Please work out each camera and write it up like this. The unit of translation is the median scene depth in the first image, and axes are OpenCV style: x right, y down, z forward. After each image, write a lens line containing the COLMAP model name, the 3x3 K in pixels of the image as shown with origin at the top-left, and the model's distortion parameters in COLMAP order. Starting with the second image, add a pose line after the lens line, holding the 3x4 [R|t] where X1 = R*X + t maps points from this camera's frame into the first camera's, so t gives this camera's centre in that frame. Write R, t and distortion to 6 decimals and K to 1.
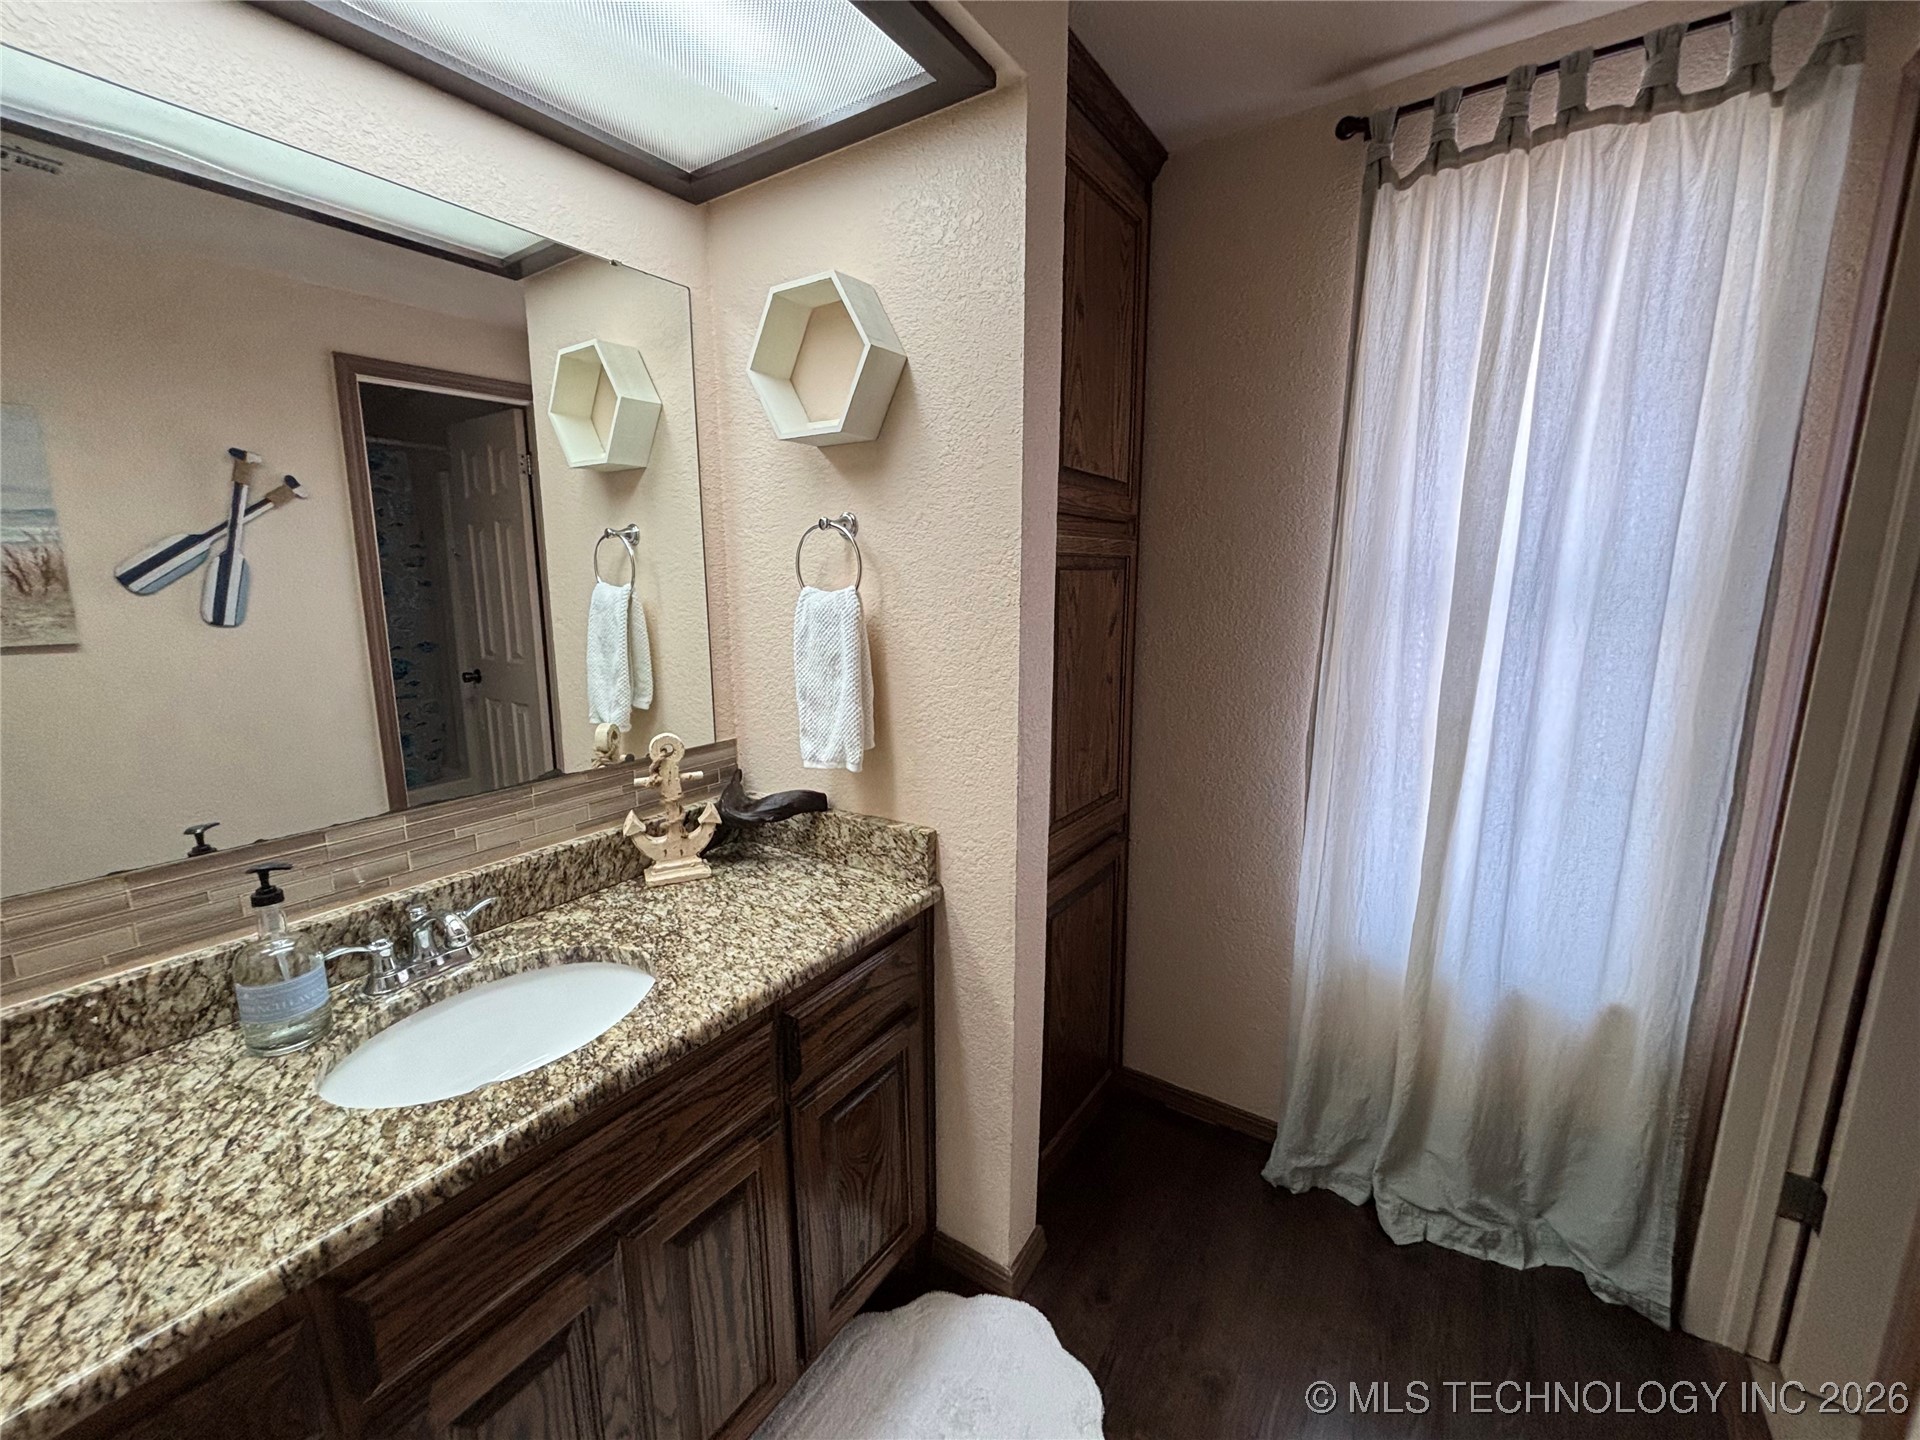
lens RADIAL K [[782.0, 0, 957.2], [0, 782.0, 704.6], [0, 0, 1]] dist [-0.003004, 0.000884]
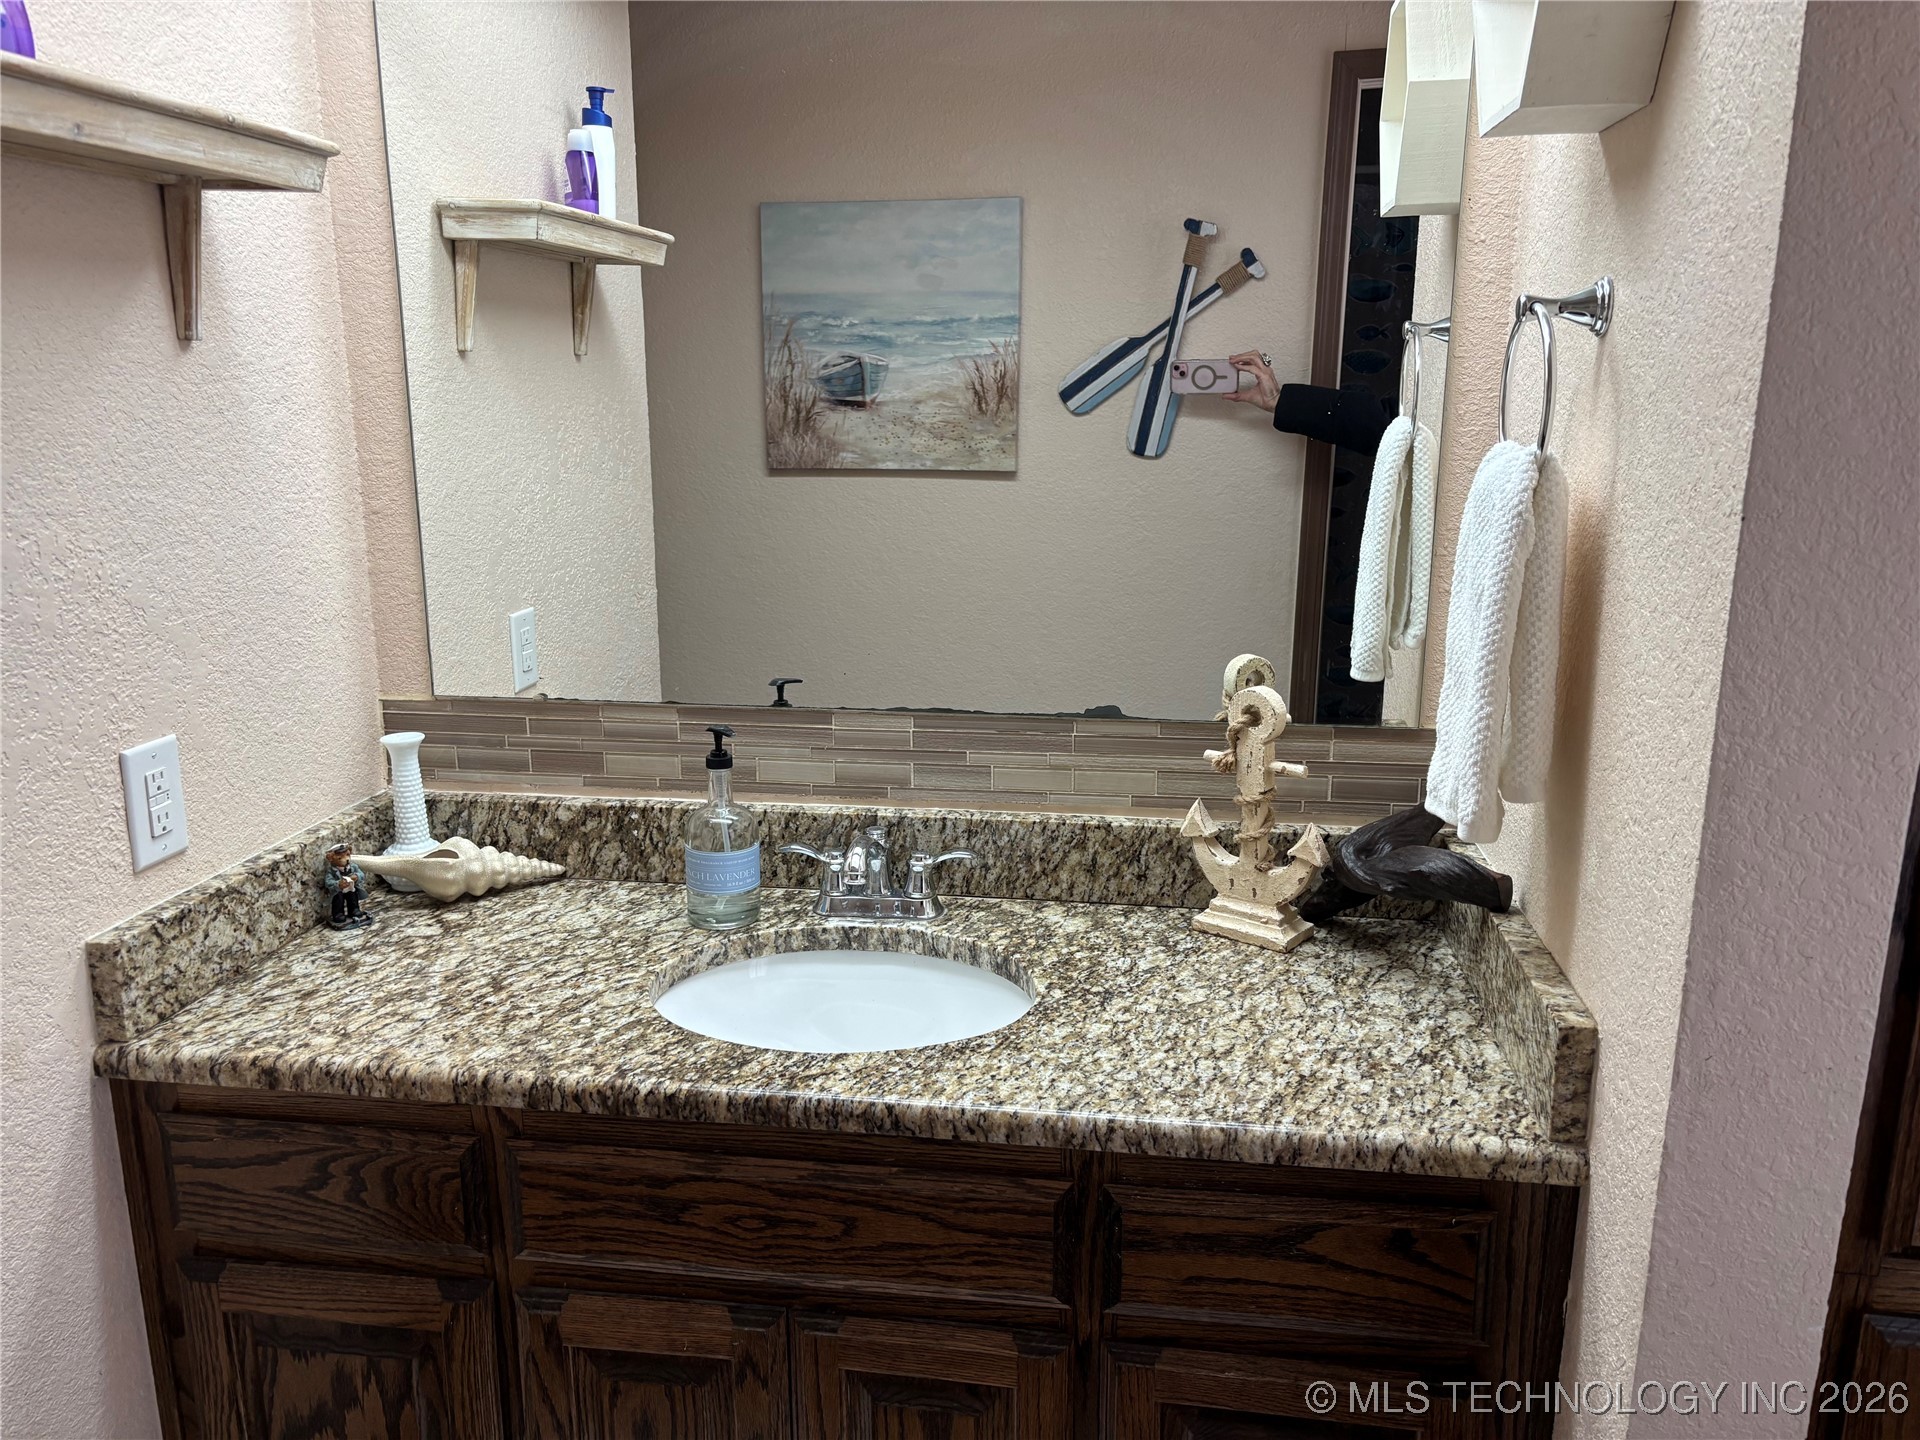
lens RADIAL K [[1450.4, 0, 928.9], [0, 1450.4, 703.8], [0, 0, 1]] dist [0.082918, -0.091473]
pose [[0.410748, 0.199384, -0.889681, 0.566938], [-0.145090, 0.977655, 0.152115, -0.090777], [0.900131, 0.066603, 0.430498, 0.359808]]
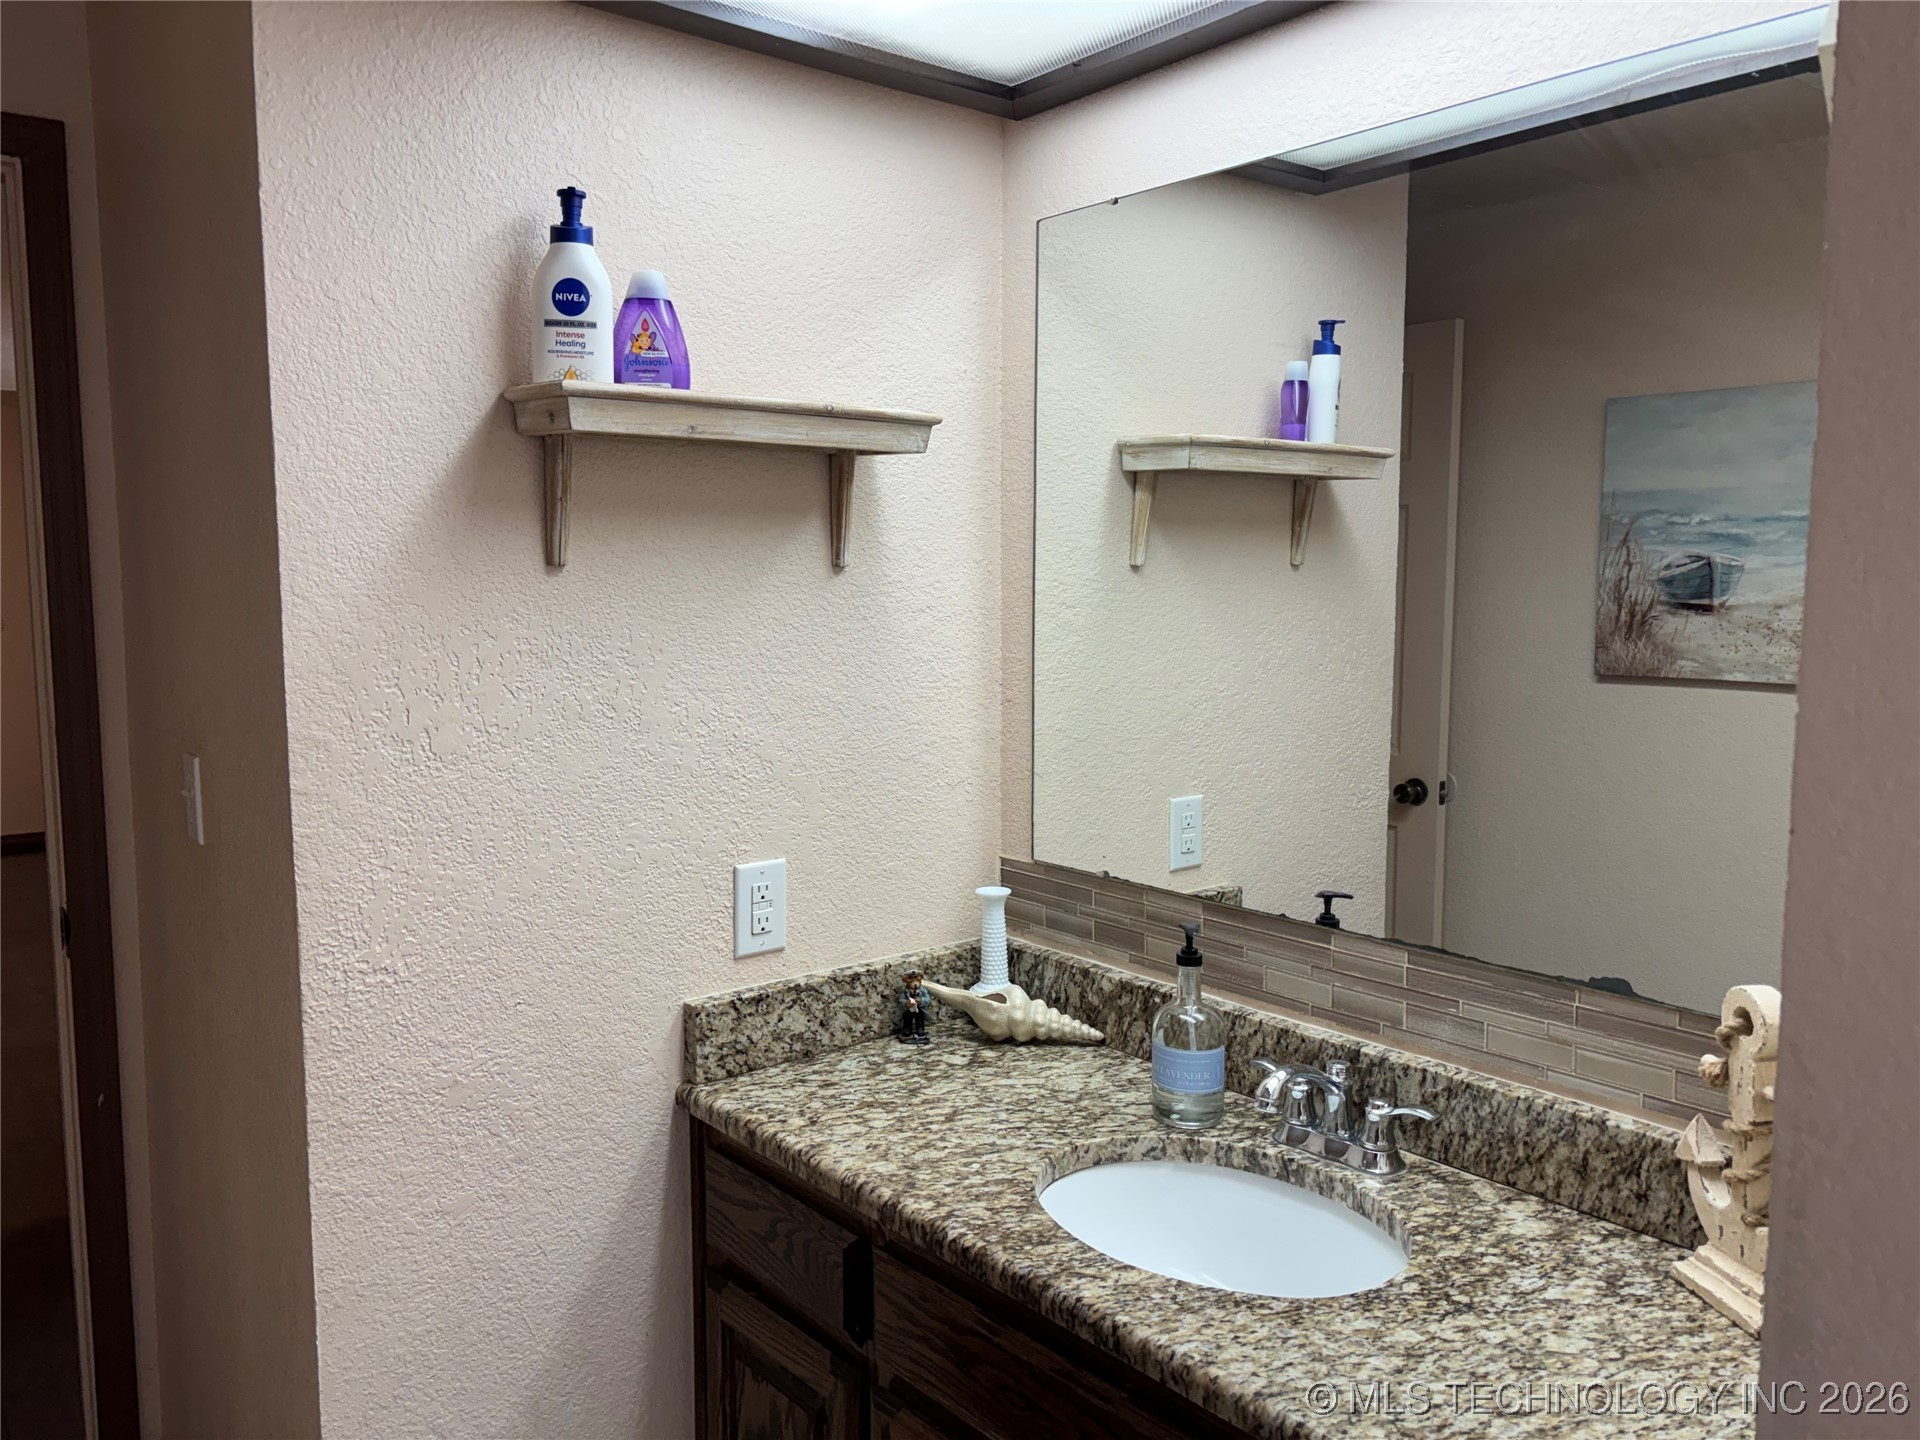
lens RADIAL K [[1450.4, 0, 943.8], [0, 1450.4, 695.5], [0, 0, 1]] dist [0.082918, -0.091473]
pose [[-0.289341, 0.087014, -0.953263, 0.667700], [-0.152662, 0.978919, 0.135693, -0.201100], [0.944974, 0.184789, -0.269958, 0.862471]]
